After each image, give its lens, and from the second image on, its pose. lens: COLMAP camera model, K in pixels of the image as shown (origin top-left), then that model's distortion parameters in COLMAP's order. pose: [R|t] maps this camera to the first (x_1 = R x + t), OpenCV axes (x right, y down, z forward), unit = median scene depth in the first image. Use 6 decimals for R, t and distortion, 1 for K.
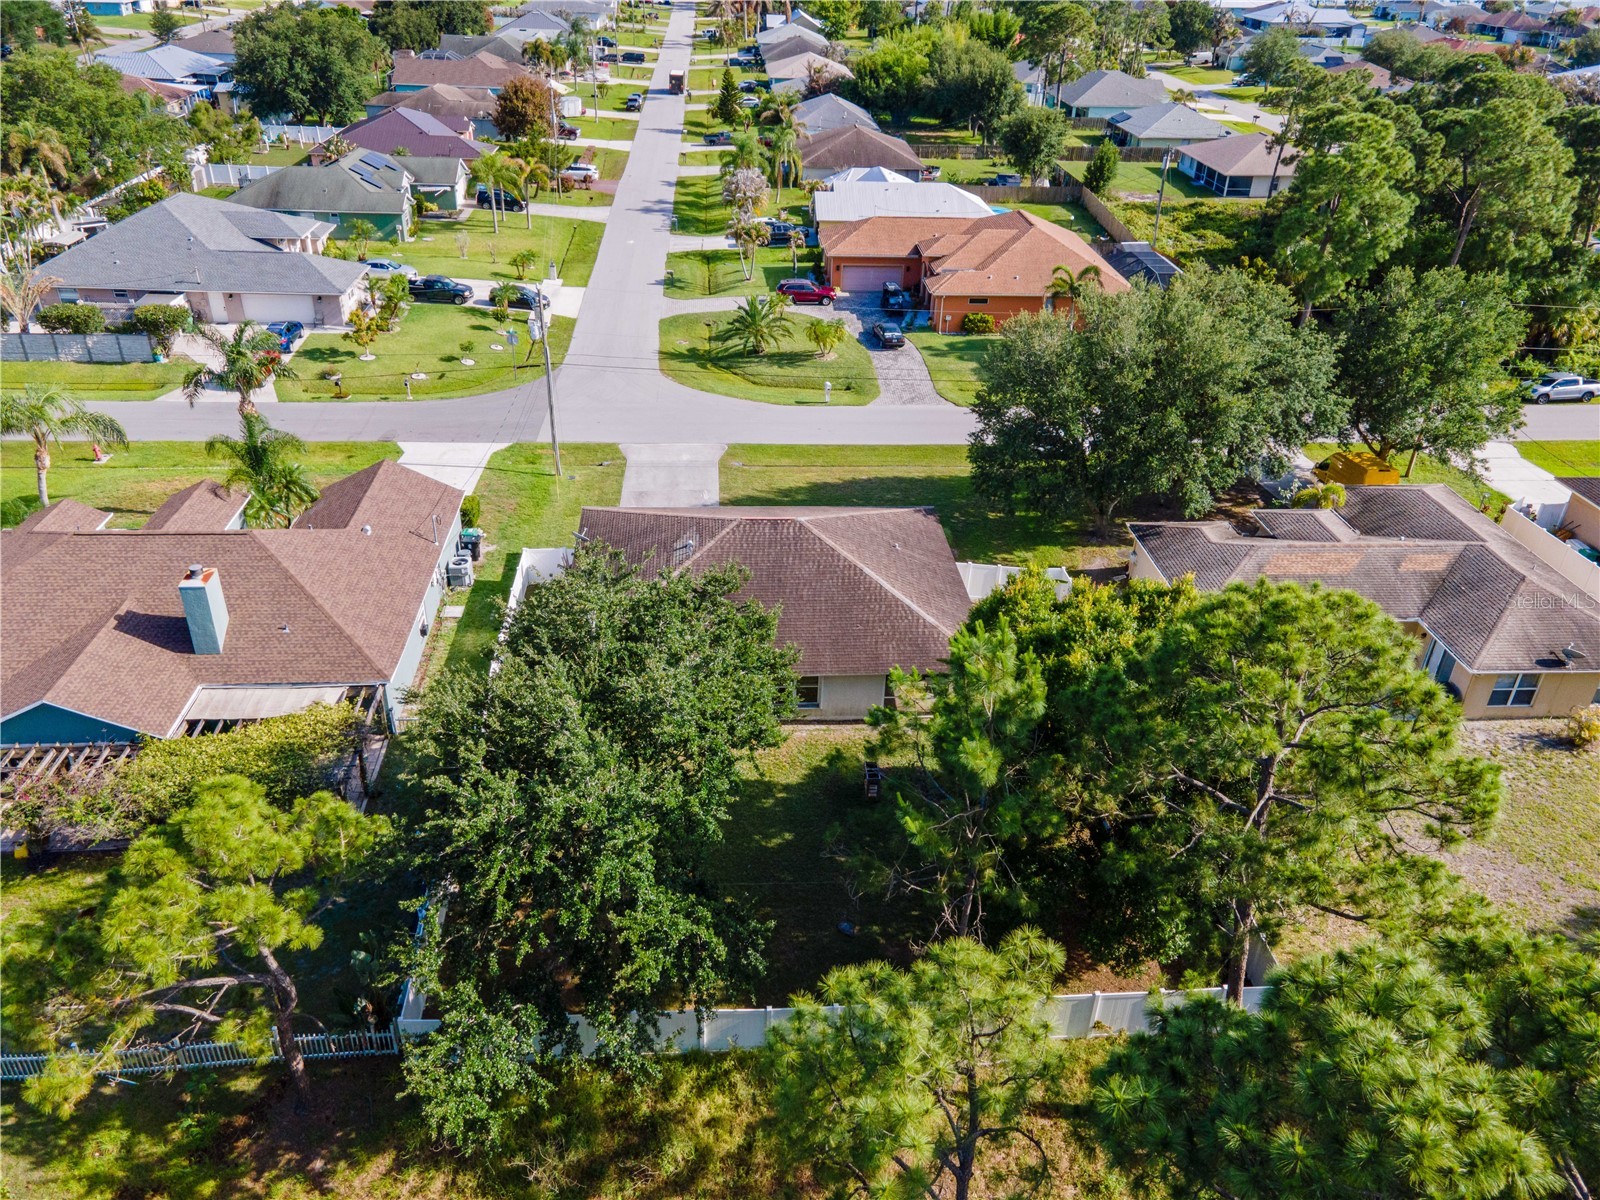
lens RADIAL K [[1193.7, 0, 801.5], [0, 1193.7, 601.3], [0, 0, 1]] dist [0.029652, 0.012940]
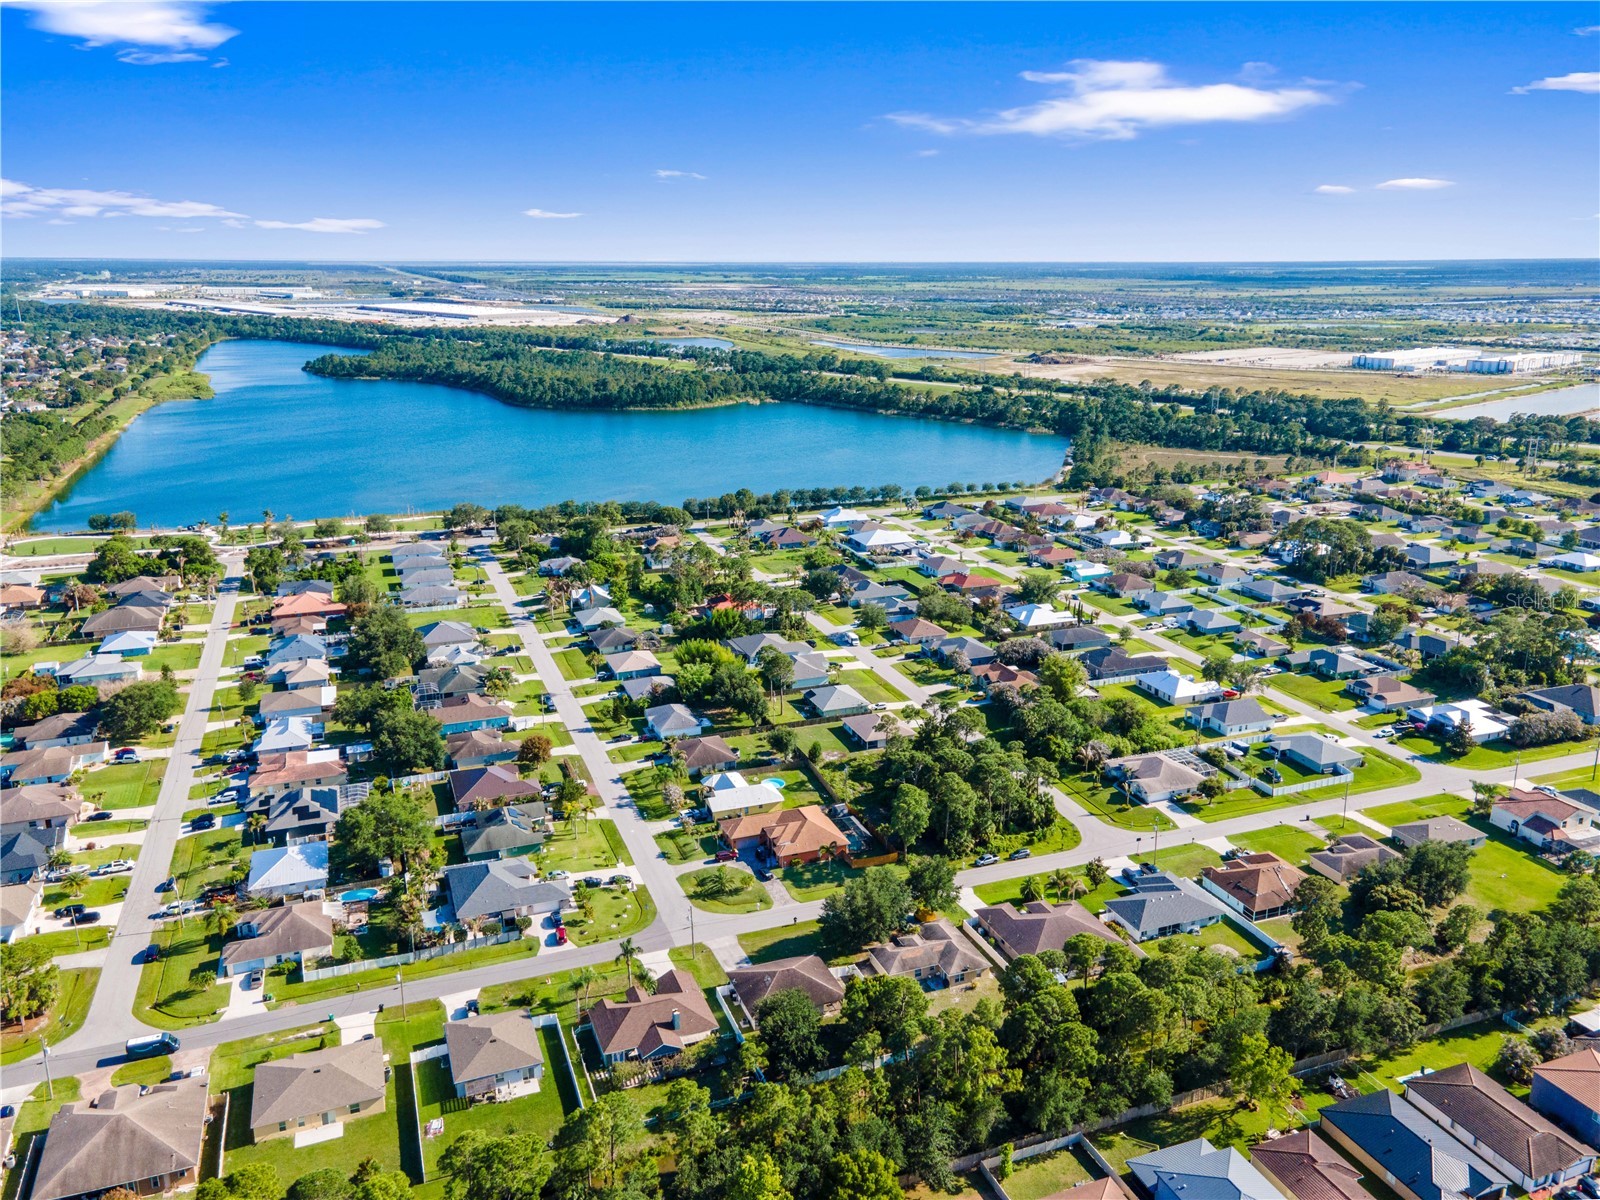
lens RADIAL K [[1193.7, 0, 798.2], [0, 1193.7, 601.2], [0, 0, 1]] dist [0.029652, 0.012940]
pose [[0.957101, -0.108747, 0.268574, -0.602244], [0.173051, 0.957968, -0.228803, -0.209177], [-0.232404, 0.265465, 0.935691, -2.007807]]
